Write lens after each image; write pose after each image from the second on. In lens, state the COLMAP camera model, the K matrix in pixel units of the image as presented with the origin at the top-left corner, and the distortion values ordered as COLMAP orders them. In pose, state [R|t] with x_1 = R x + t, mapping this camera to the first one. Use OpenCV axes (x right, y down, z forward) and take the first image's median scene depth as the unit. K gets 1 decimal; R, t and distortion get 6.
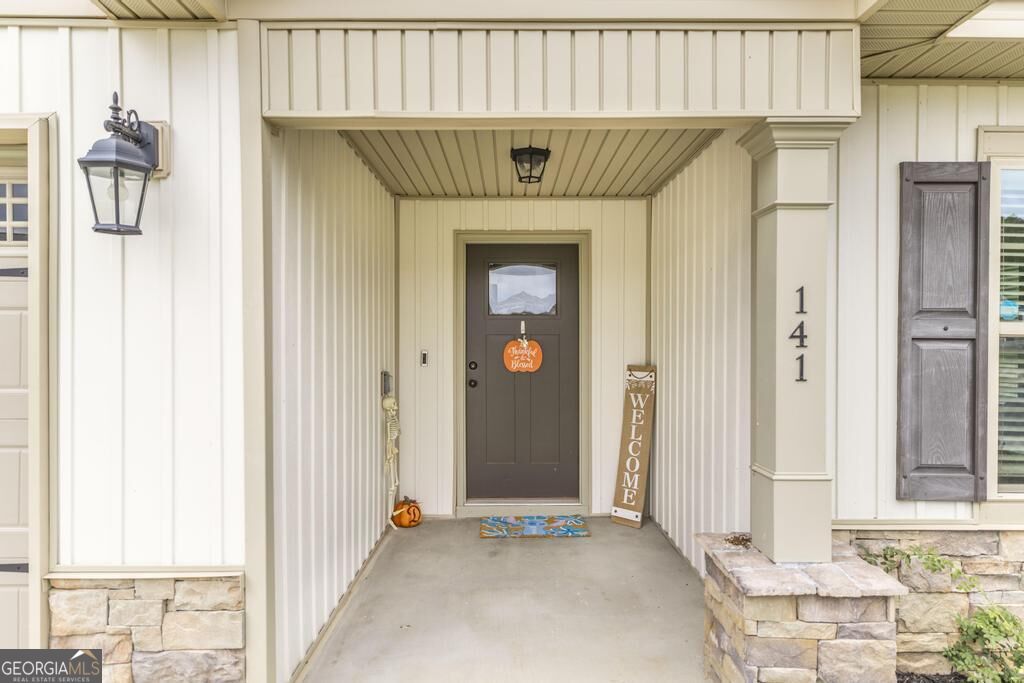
lens RADIAL K [[628.1, 0, 512.0], [0, 628.1, 341.5], [0, 0, 1]] dist [-0.000362, 0.000024]
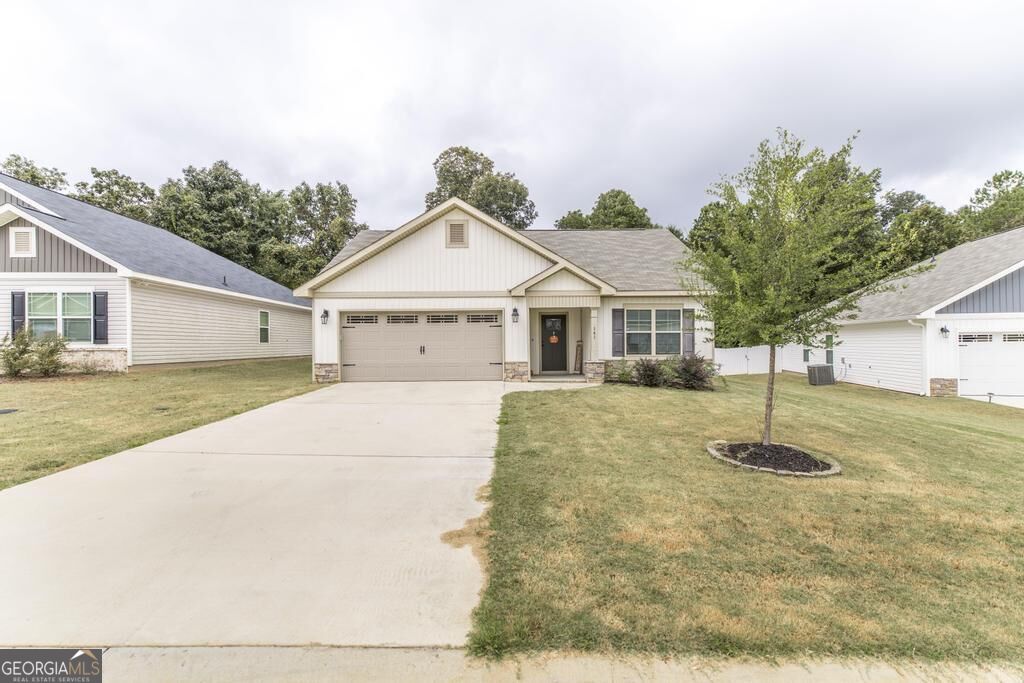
lens RADIAL K [[446.2, 0, 512.0], [0, 446.2, 341.5], [0, 0, 1]] dist [-0.001770, -0.000381]
pose [[0.999940, -0.008460, -0.007031, -0.484033], [0.008364, 0.999874, -0.013504, 0.143923], [0.007144, 0.013445, 0.999884, -4.067364]]
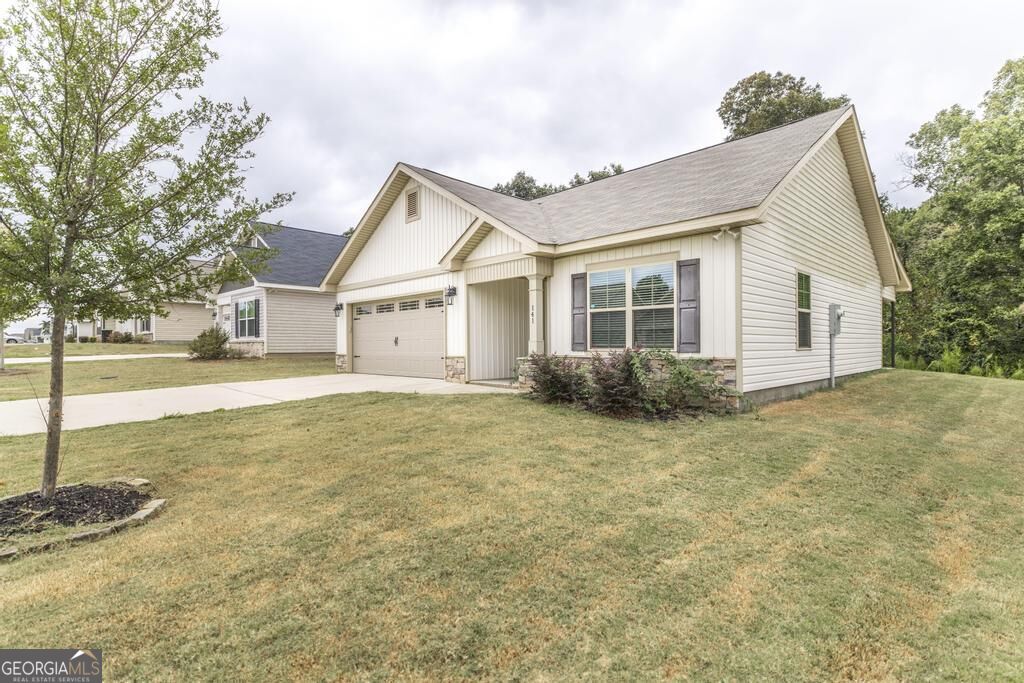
lens RADIAL K [[493.2, 0, 512.0], [0, 493.2, 341.5], [0, 0, 1]] dist [0.000488, 0.000124]
pose [[0.693962, -0.009997, -0.719942, 2.829317], [0.001542, 0.999922, -0.012398, 0.229733], [0.720010, 0.007494, 0.693923, -1.711615]]
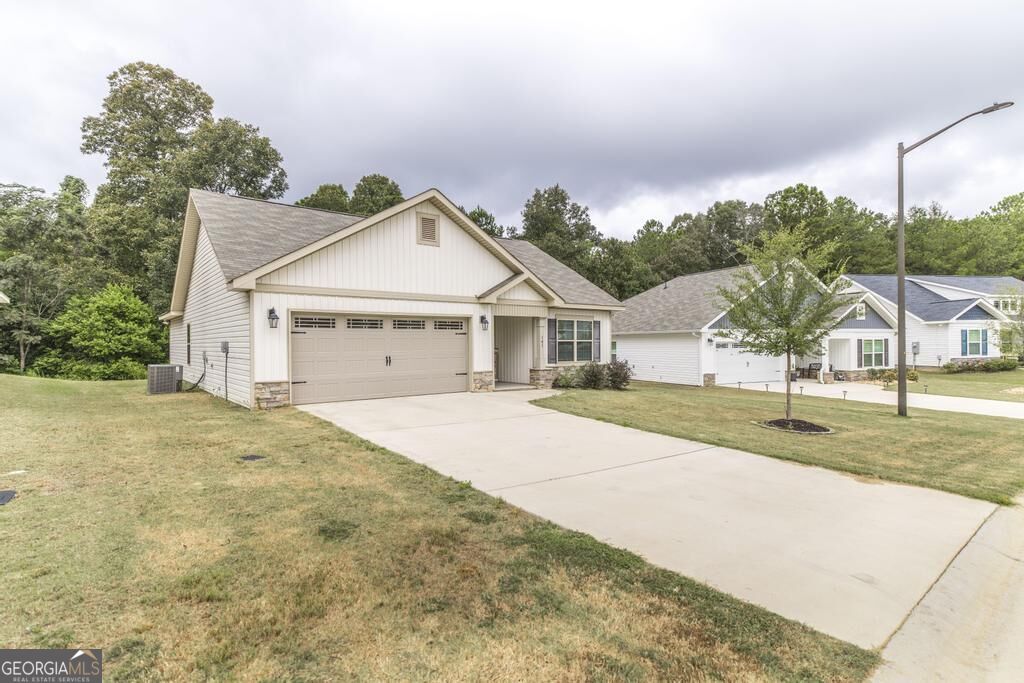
lens RADIAL K [[520.0, 0, 512.0], [0, 520.0, 341.5], [0, 0, 1]] dist [-0.000946, 0.000202]
pose [[0.788049, -0.004547, 0.615596, -3.594514], [0.013566, 0.999858, -0.009981, 0.046755], [-0.615463, 0.016216, 0.787999, -3.681472]]
